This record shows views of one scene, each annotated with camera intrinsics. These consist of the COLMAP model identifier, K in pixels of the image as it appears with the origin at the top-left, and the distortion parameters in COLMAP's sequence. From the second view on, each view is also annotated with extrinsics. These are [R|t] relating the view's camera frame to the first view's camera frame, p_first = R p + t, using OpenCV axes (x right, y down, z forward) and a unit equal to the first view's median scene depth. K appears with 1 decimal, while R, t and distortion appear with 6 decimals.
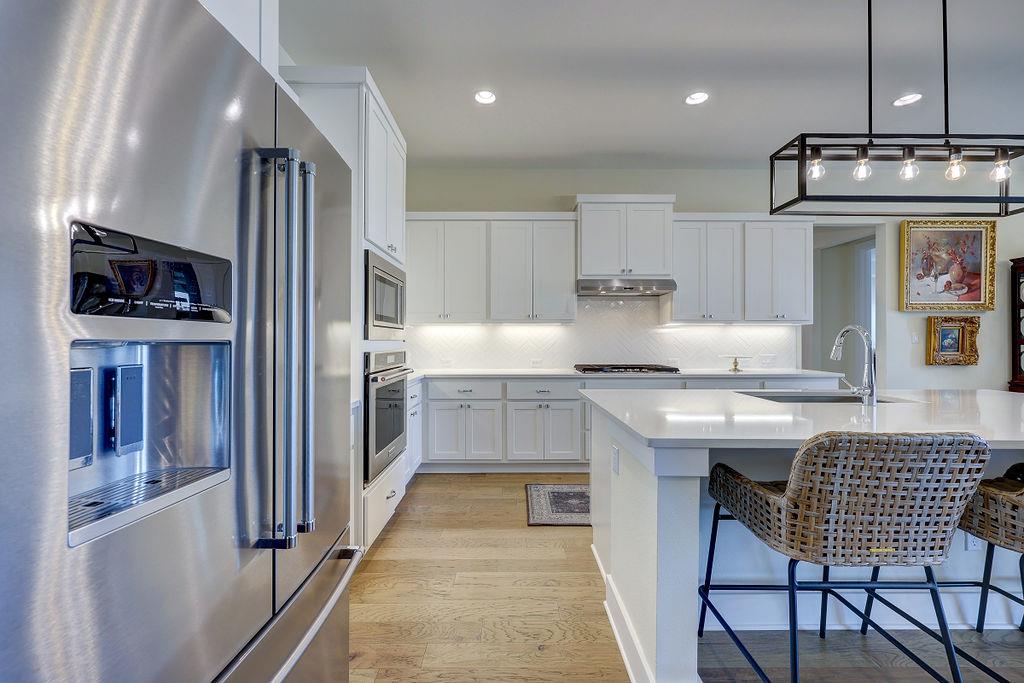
lens RADIAL K [[409.4, 0, 513.5], [0, 409.4, 338.5], [0, 0, 1]] dist [-0.001542, 0.000345]
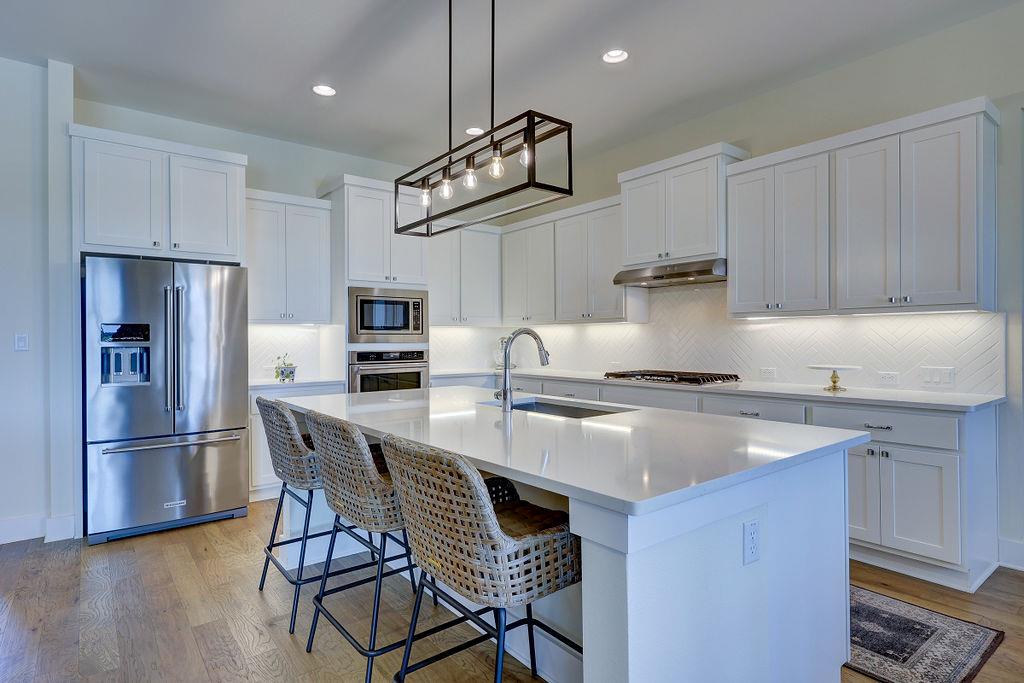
lens RADIAL K [[545.1, 0, 512.4], [0, 545.1, 337.4], [0, 0, 1]] dist [0.001921, 0.000049]
pose [[0.612753, -0.006135, -0.790251, 0.913825], [0.009895, 0.999951, -0.000091, -0.006105], [0.790213, -0.007764, 0.612783, 0.105843]]
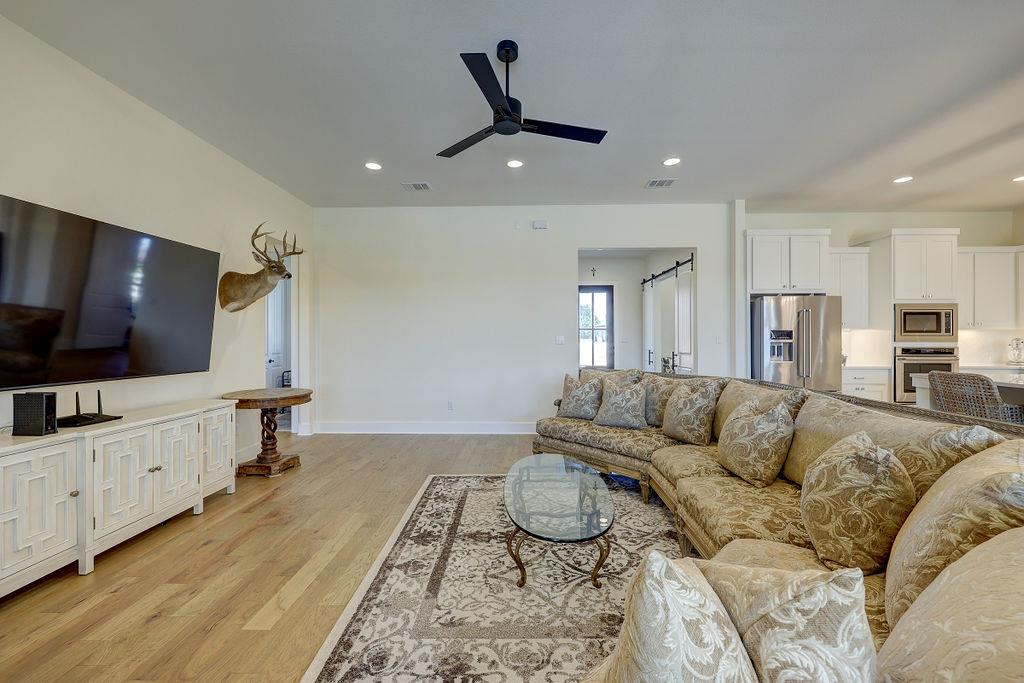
lens RADIAL K [[409.4, 0, 513.5], [0, 409.4, 338.5], [0, 0, 1]] dist [-0.001542, 0.000345]
pose [[-0.035148, -0.006619, -0.999360, 1.111304], [0.004753, 0.999966, -0.006790, -0.005316], [0.999371, -0.004989, -0.035115, -0.599438]]
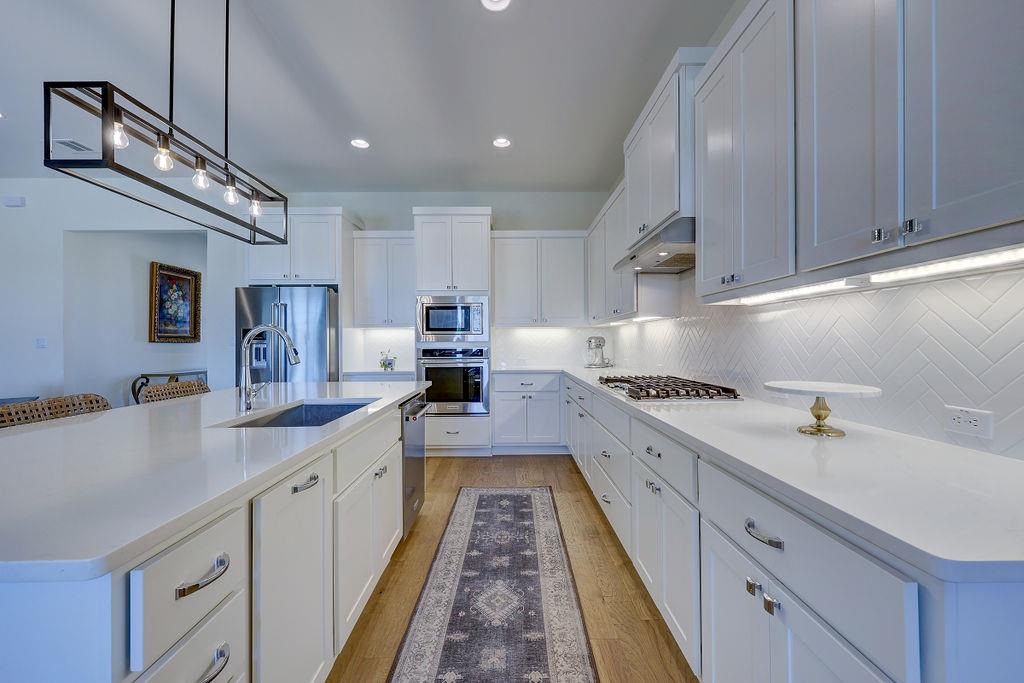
lens RADIAL K [[409.4, 0, 513.5], [0, 409.4, 338.5], [0, 0, 1]] dist [-0.001542, 0.000345]
pose [[0.007315, -0.009068, -0.999932, 0.872559], [0.010941, 0.999900, -0.008988, 0.005956], [0.999913, -0.010875, 0.007414, 0.773925]]
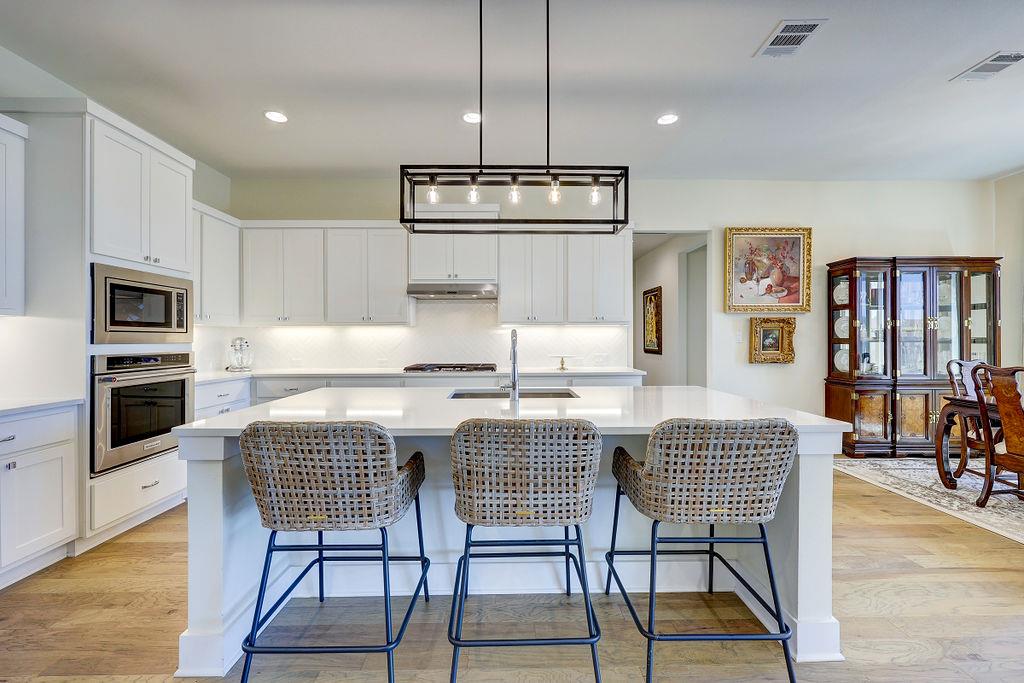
lens RADIAL K [[409.4, 0, 513.5], [0, 409.4, 338.5], [0, 0, 1]] dist [-0.001542, 0.000345]
pose [[0.999928, -0.003411, 0.011542, 0.410039], [0.003357, 0.999983, 0.004684, -0.007025], [-0.011558, -0.004645, 0.999922, -0.065369]]
